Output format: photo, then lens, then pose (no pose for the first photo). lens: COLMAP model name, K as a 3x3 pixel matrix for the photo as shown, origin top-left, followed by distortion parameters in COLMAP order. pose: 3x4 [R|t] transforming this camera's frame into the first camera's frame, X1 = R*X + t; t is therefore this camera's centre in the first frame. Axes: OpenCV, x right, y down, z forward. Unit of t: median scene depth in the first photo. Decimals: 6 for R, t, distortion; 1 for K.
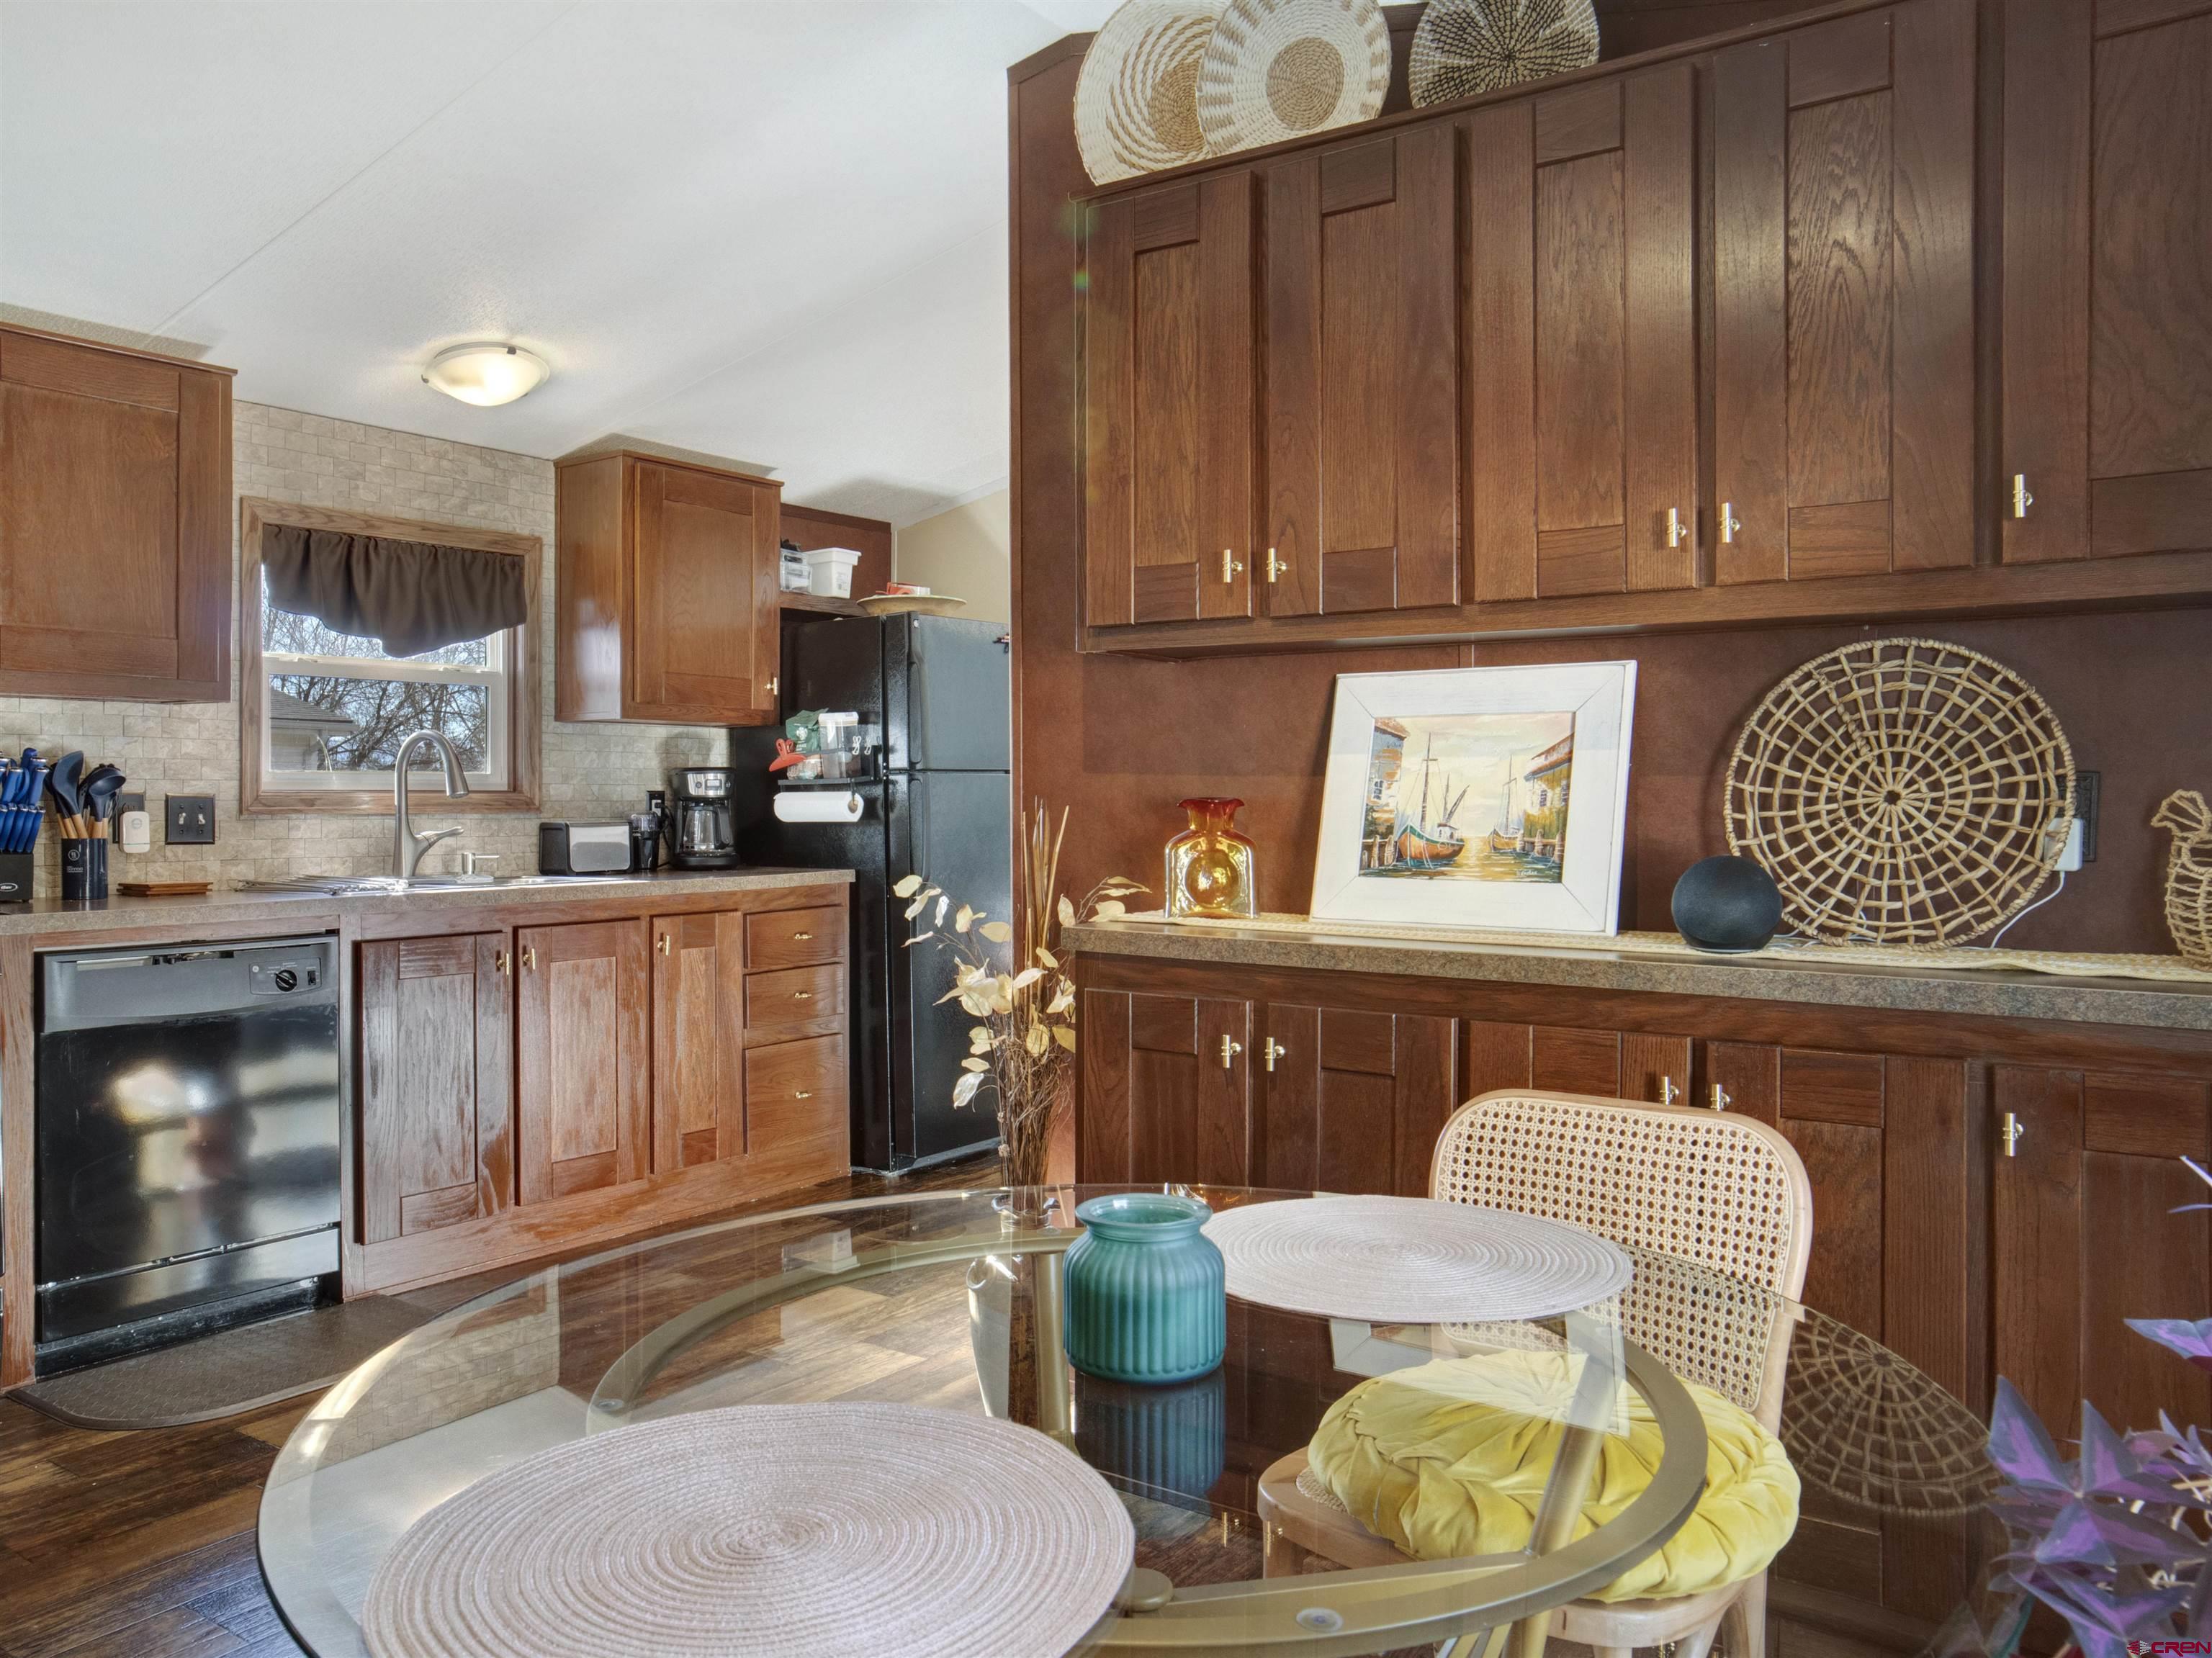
lens RADIAL K [[1663.7, 0, 1103.7], [0, 1663.7, 813.2], [0, 0, 1]] dist [-0.013479, 0.003402]
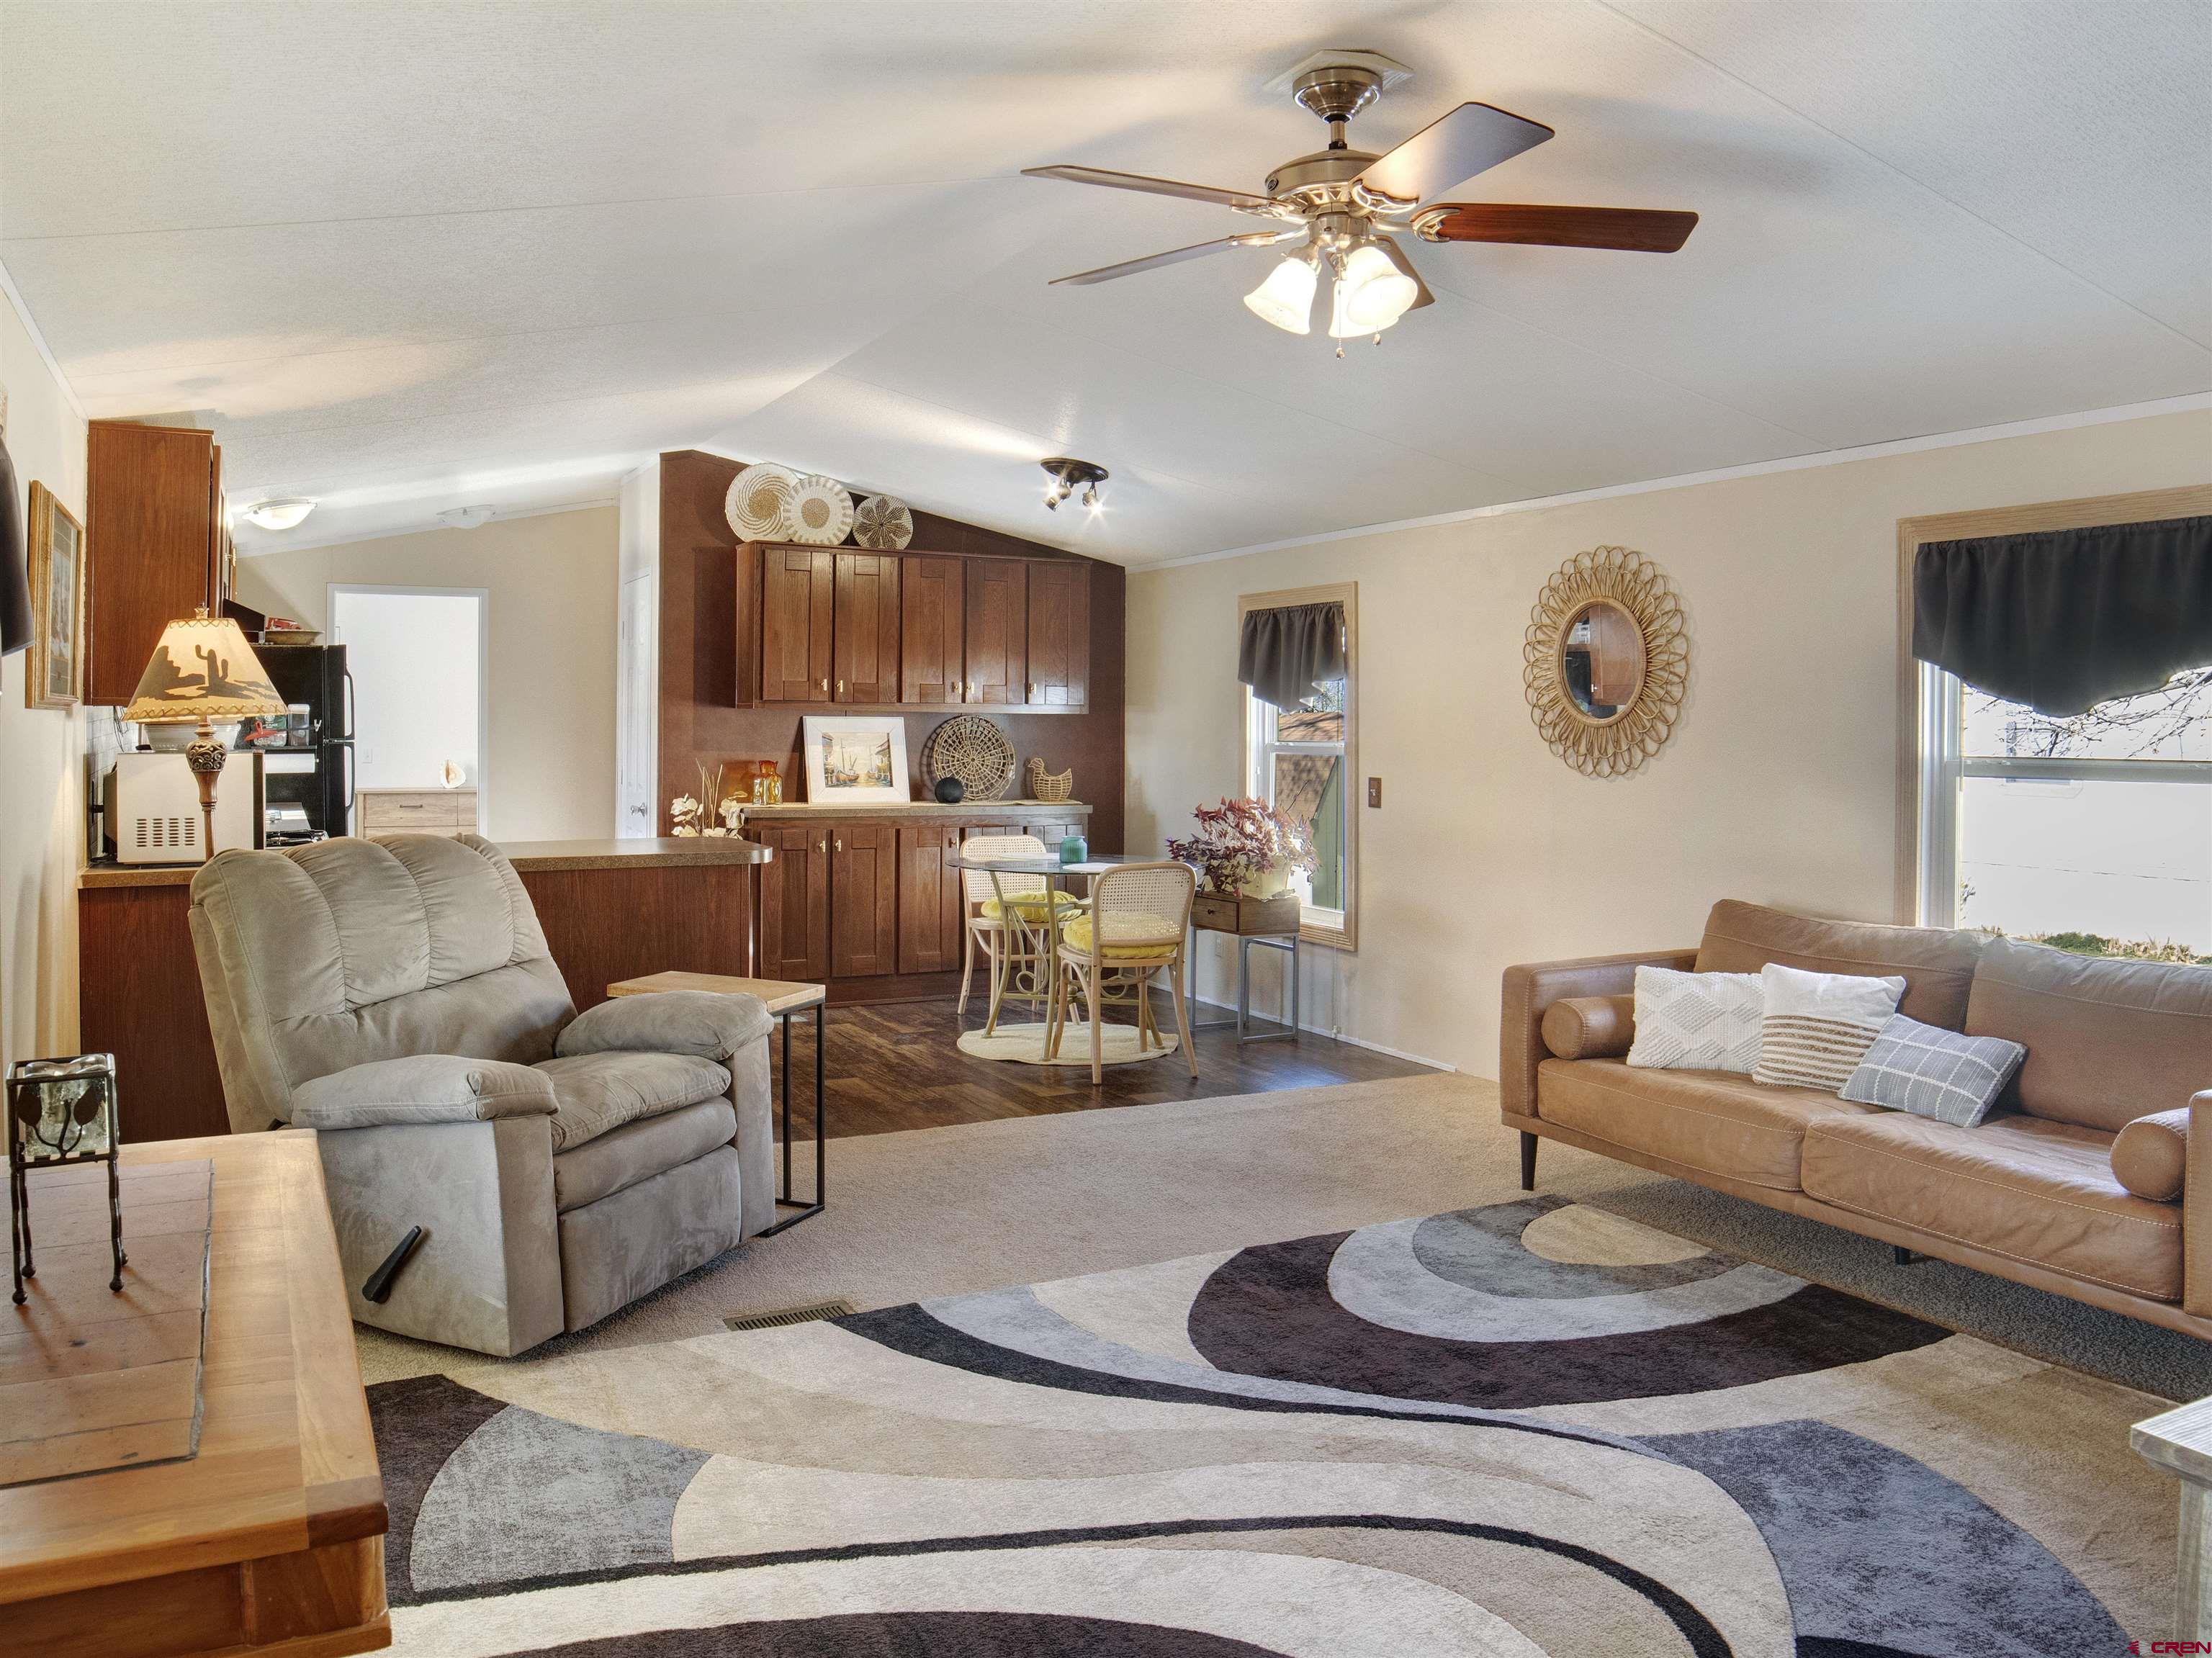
lens RADIAL K [[1663.7, 0, 1103.7], [0, 1663.7, 813.2], [0, 0, 1]] dist [-0.013479, 0.003402]
pose [[0.458010, -0.038080, 0.888131, -1.375204], [-0.001388, 0.999050, 0.043551, -0.027561], [-0.888946, -0.021180, 0.457522, -0.476628]]
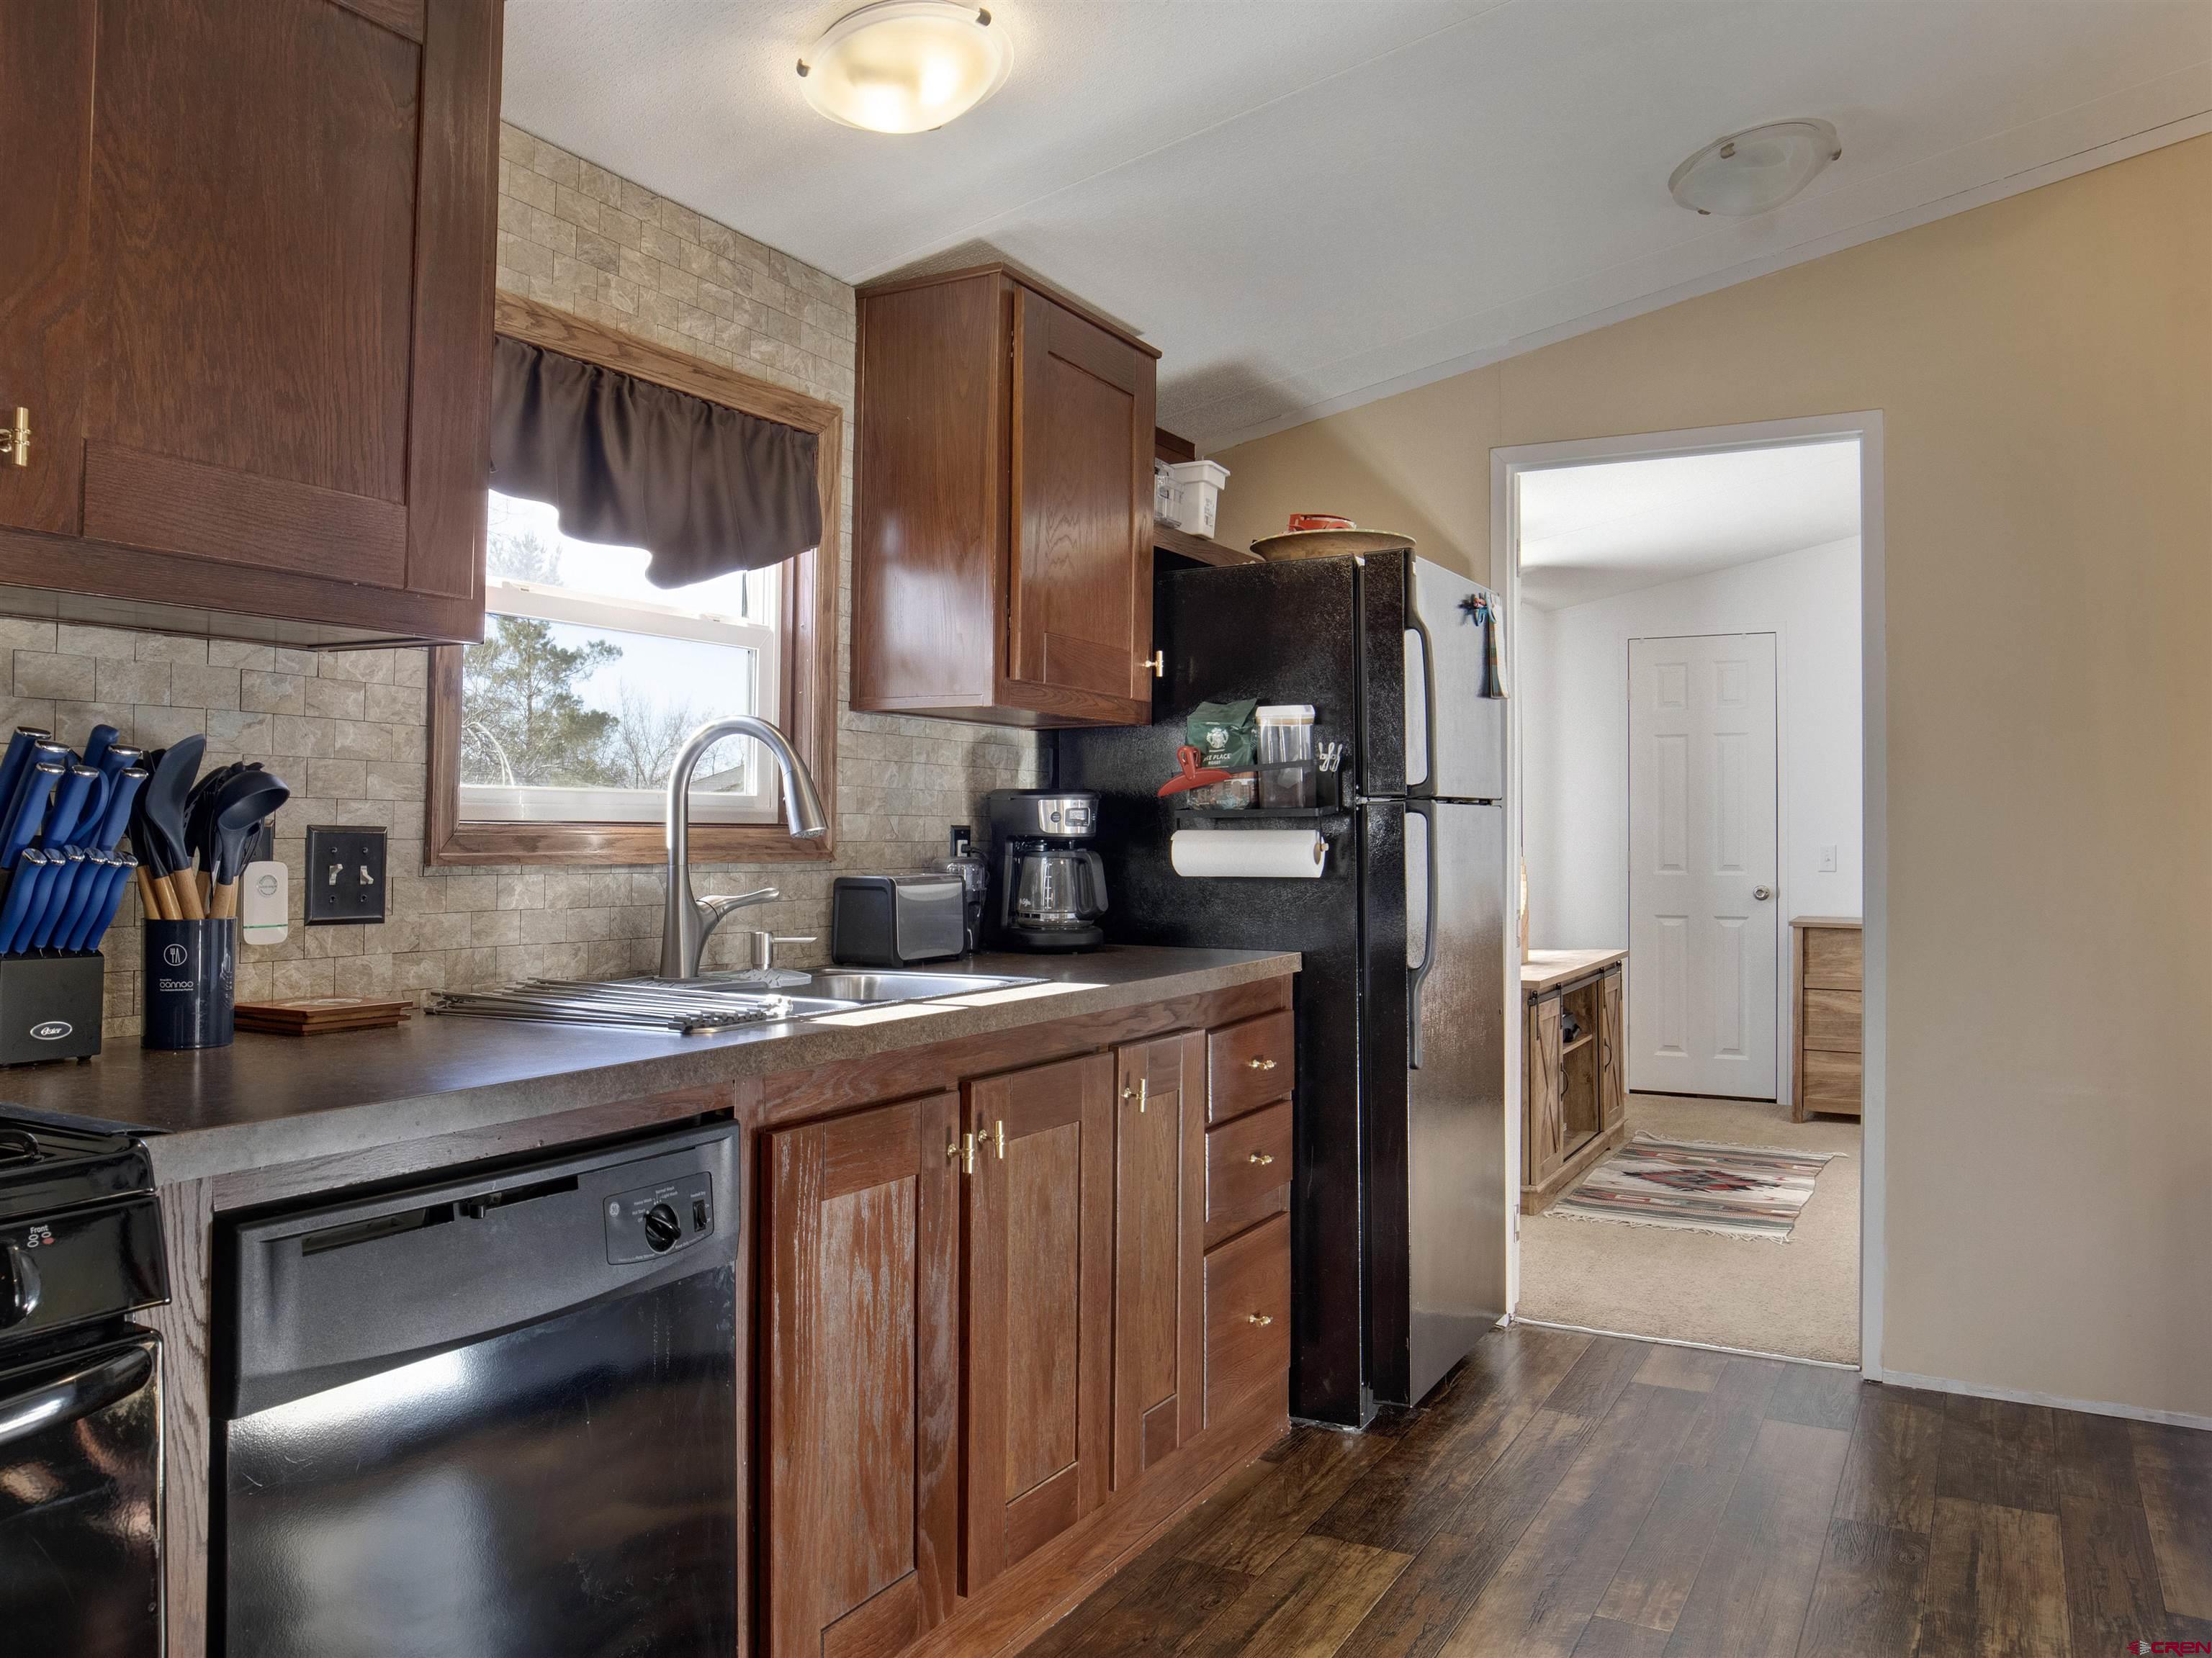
lens RADIAL K [[1715.0, 0, 1096.4], [0, 1715.0, 800.3], [0, 0, 1]] dist [-0.078525, 0.072829]
pose [[0.992994, 0.009795, 0.117758, -0.351493], [-0.006462, 0.999569, -0.028652, -0.005660], [-0.117988, 0.027690, 0.992629, 0.413232]]
